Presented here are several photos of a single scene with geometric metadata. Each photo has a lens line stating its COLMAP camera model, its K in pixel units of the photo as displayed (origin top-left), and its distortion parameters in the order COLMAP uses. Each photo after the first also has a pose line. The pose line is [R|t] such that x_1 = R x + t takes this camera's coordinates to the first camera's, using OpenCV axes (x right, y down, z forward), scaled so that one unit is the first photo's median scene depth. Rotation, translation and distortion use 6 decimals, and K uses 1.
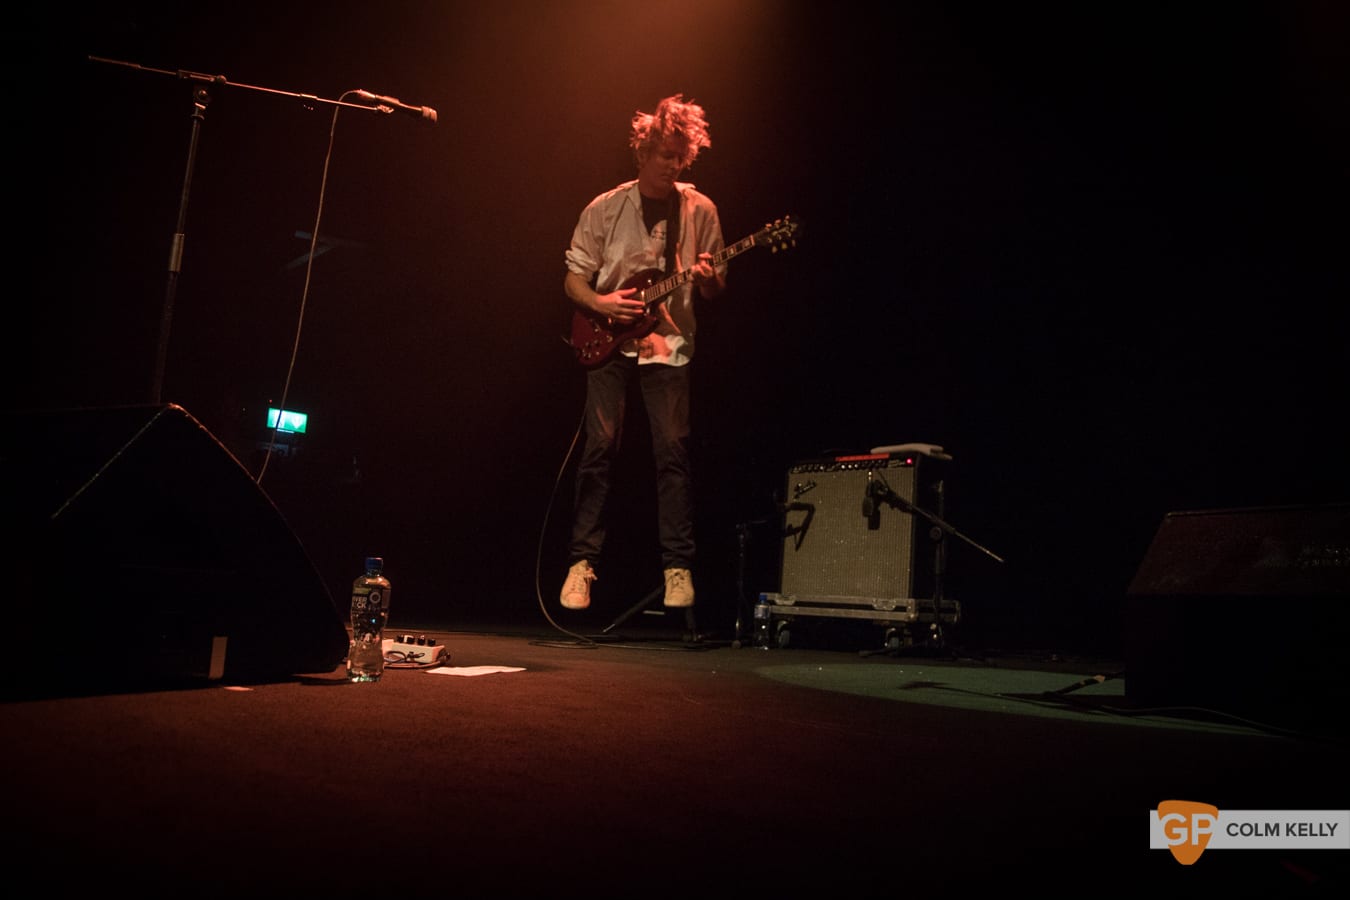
lens RADIAL K [[968.9, 0, 672.7], [0, 968.9, 451.9], [0, 0, 1]] dist [-0.092135, 0.039902]
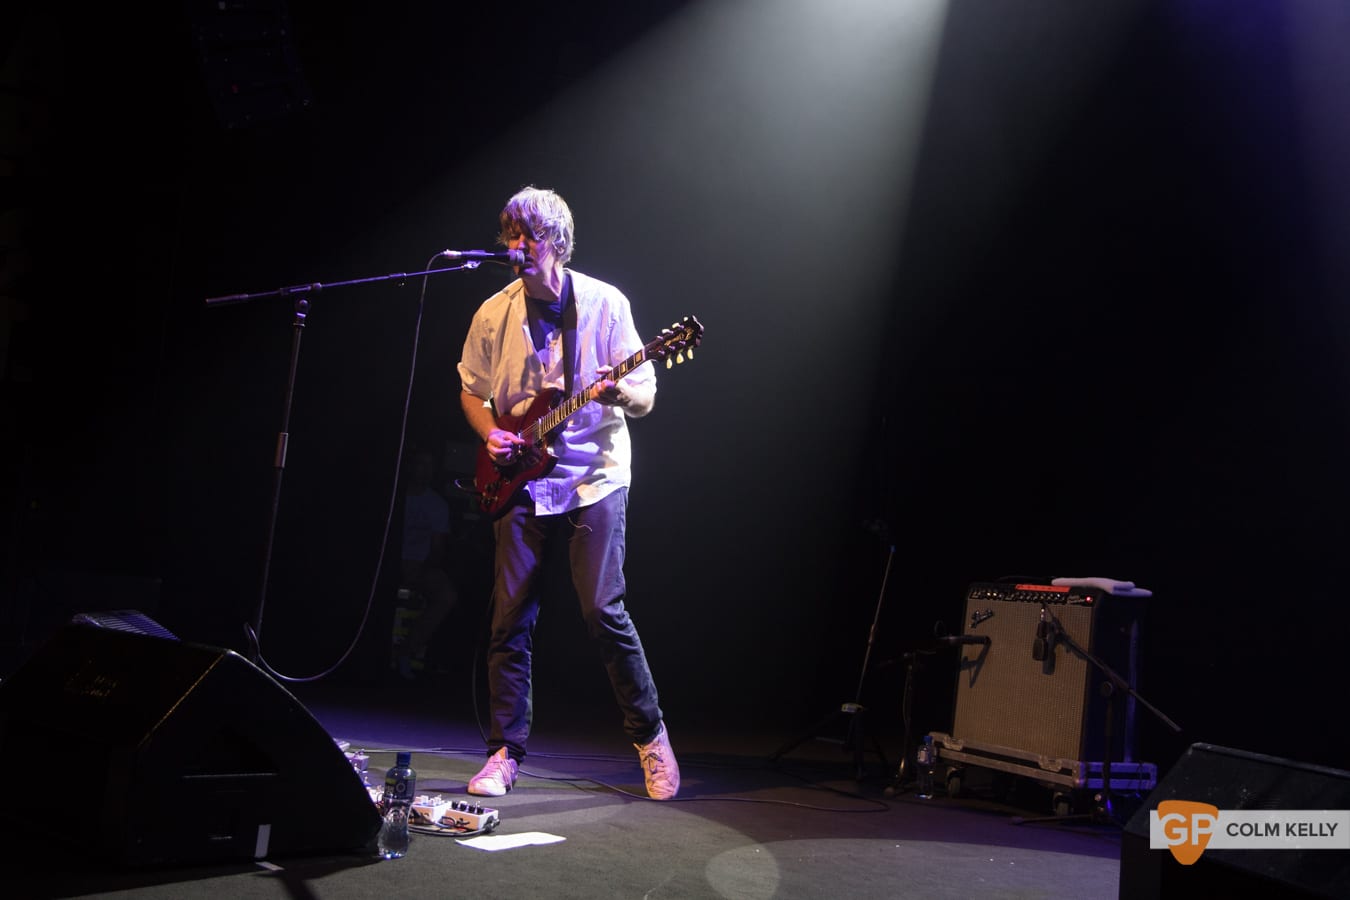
lens RADIAL K [[1252.6, 0, 689.0], [0, 1252.6, 457.4], [0, 0, 1]] dist [0.013756, 0.000000]
pose [[0.961311, 0.008665, -0.275329, 0.207972], [-0.006772, 0.999946, 0.007827, -0.123335], [0.275382, -0.005660, 0.961318, -0.183306]]
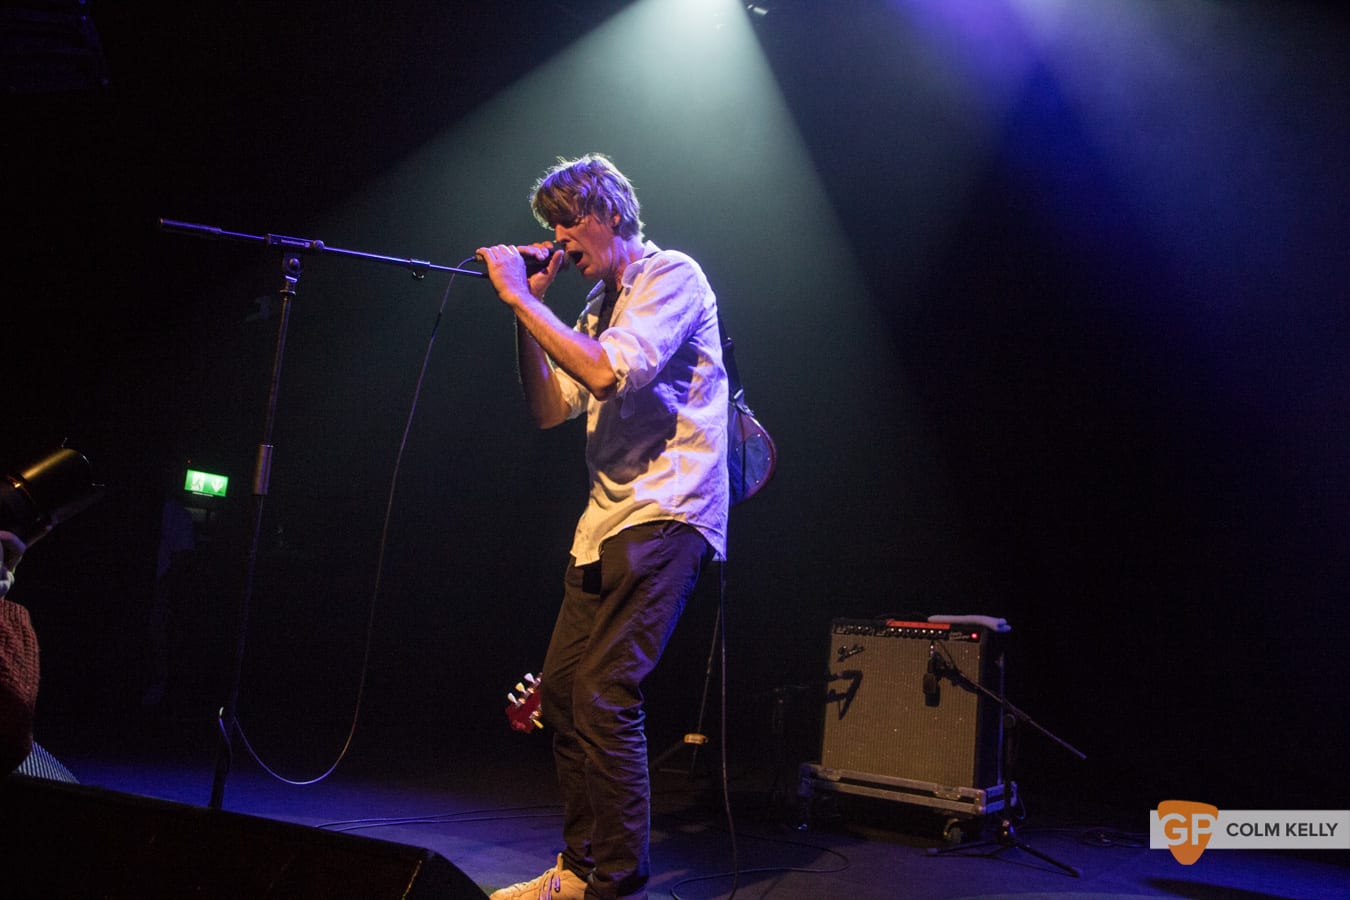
lens RADIAL K [[968.9, 0, 662.3], [0, 968.9, 468.2], [0, 0, 1]] dist [-0.092135, 0.039902]
pose [[0.993678, 0.044586, 0.103034, -0.157716], [-0.042546, 0.998854, -0.021914, -0.118735], [-0.103893, 0.017392, 0.994436, 0.102647]]
